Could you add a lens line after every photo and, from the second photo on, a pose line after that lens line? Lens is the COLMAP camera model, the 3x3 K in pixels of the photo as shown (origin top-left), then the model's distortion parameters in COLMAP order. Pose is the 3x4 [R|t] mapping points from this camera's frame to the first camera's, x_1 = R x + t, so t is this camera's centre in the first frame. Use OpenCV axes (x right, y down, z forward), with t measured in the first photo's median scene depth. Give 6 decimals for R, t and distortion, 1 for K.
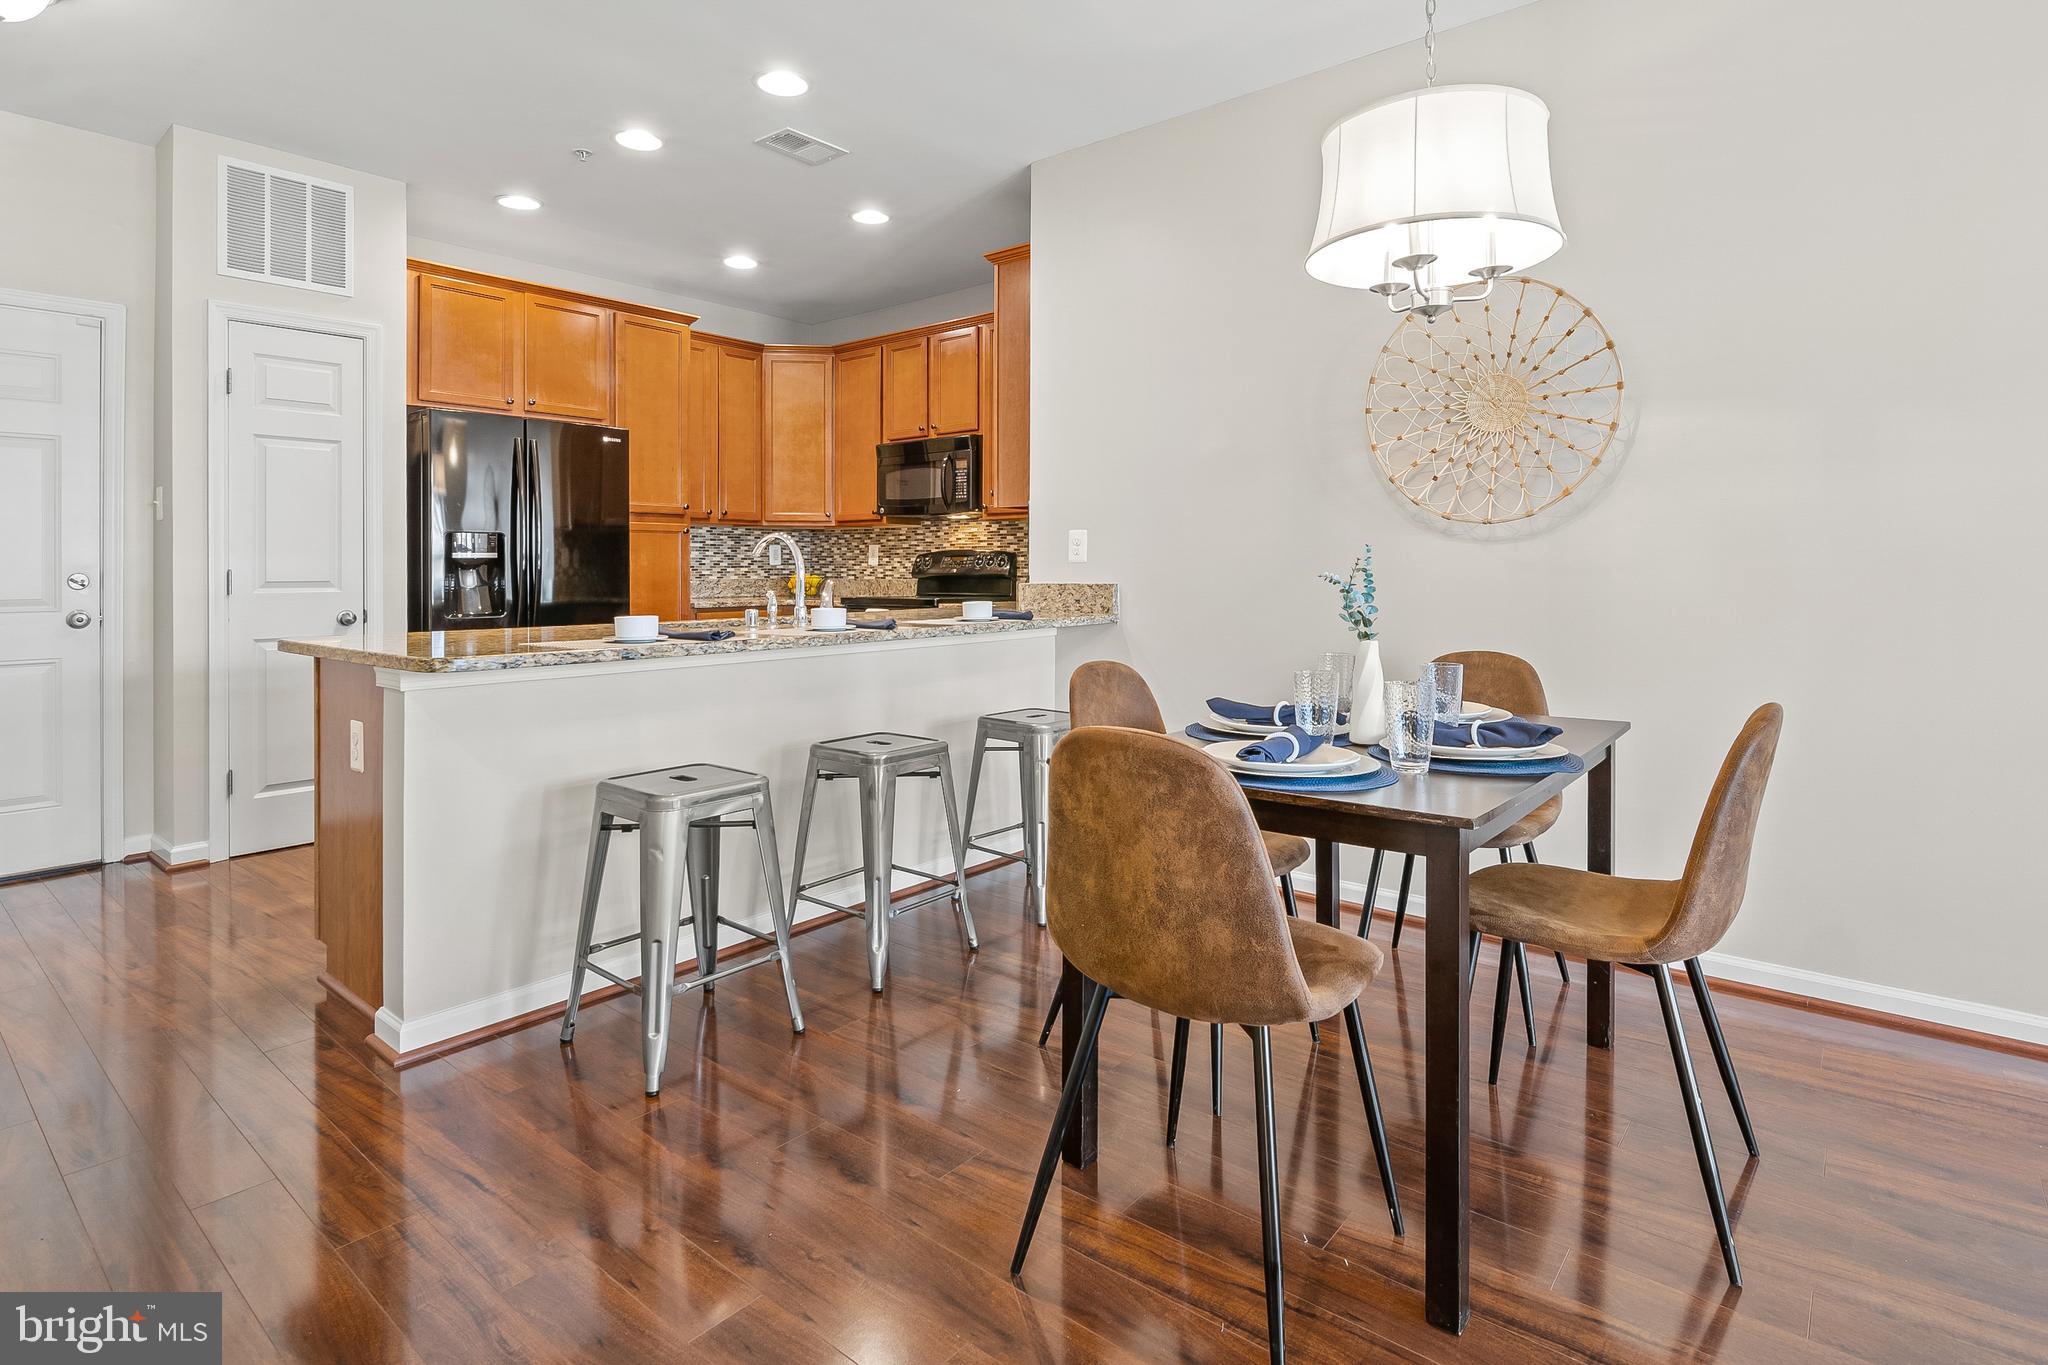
lens RADIAL K [[1048.1, 0, 1041.3], [0, 1048.1, 573.7], [0, 0, 1]] dist [-0.012683, -0.000239]
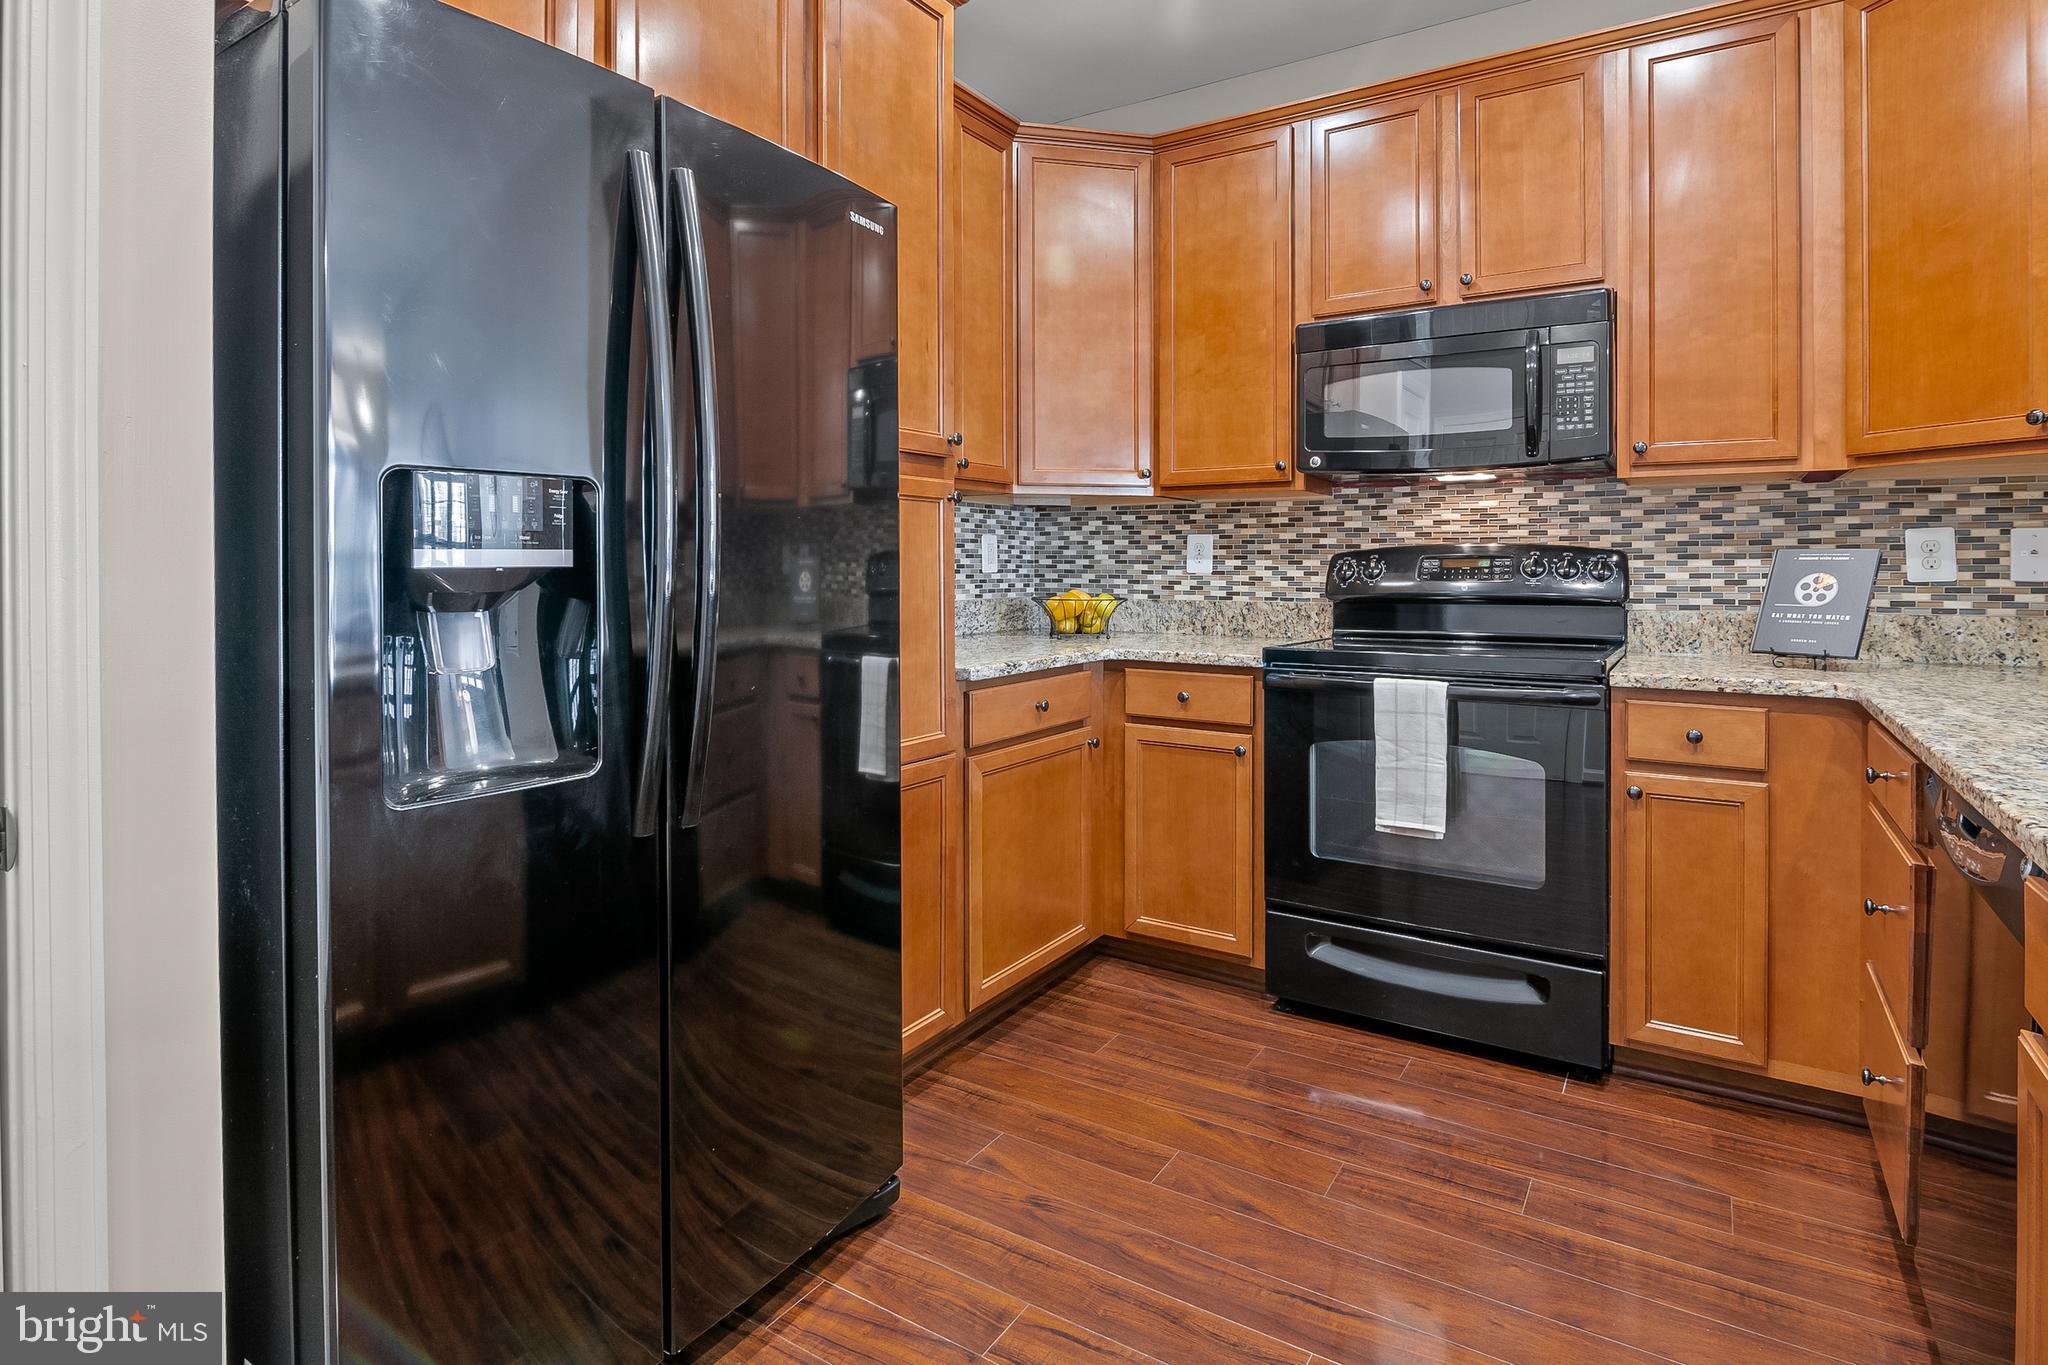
lens RADIAL K [[1010.7, 0, 1034.0], [0, 1010.7, 574.0], [0, 0, 1]] dist [-0.014587, -0.000207]
pose [[0.989605, -0.000918, 0.143812, -0.401923], [0.000177, 0.999987, 0.005164, -0.013501], [-0.143815, -0.005085, 0.989592, 0.657057]]
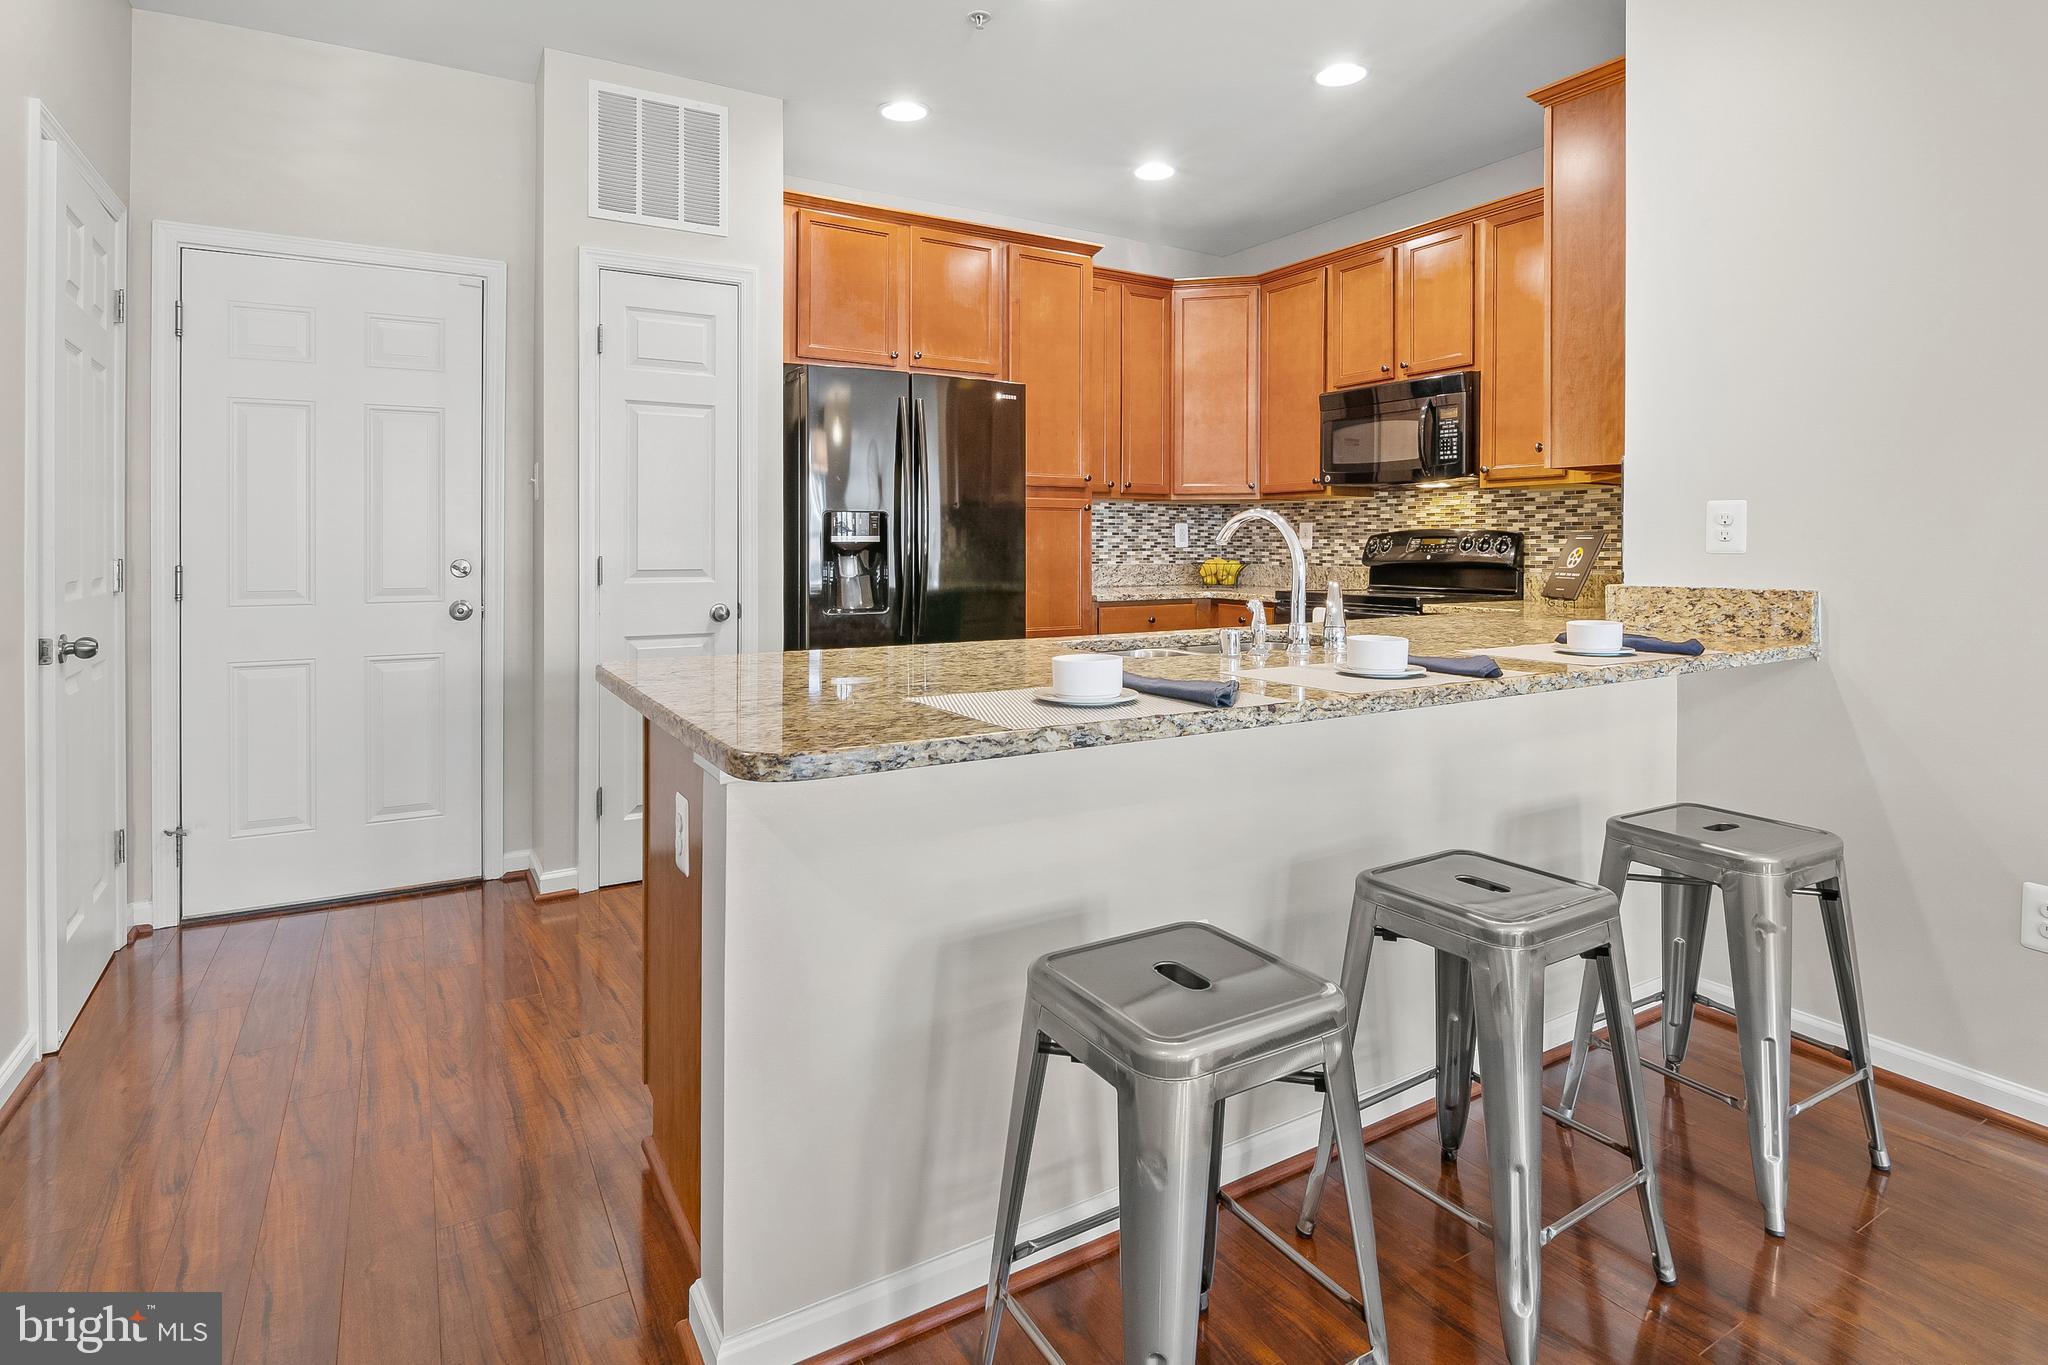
lens RADIAL K [[1057.2, 0, 1030.5], [0, 1057.2, 550.3], [0, 0, 1]] dist [-0.001713, -0.000293]
pose [[0.941579, 0.004511, -0.336762, -0.111008], [-0.003937, 0.999989, 0.002387, -0.009825], [0.336769, -0.000922, 0.941587, 0.221868]]
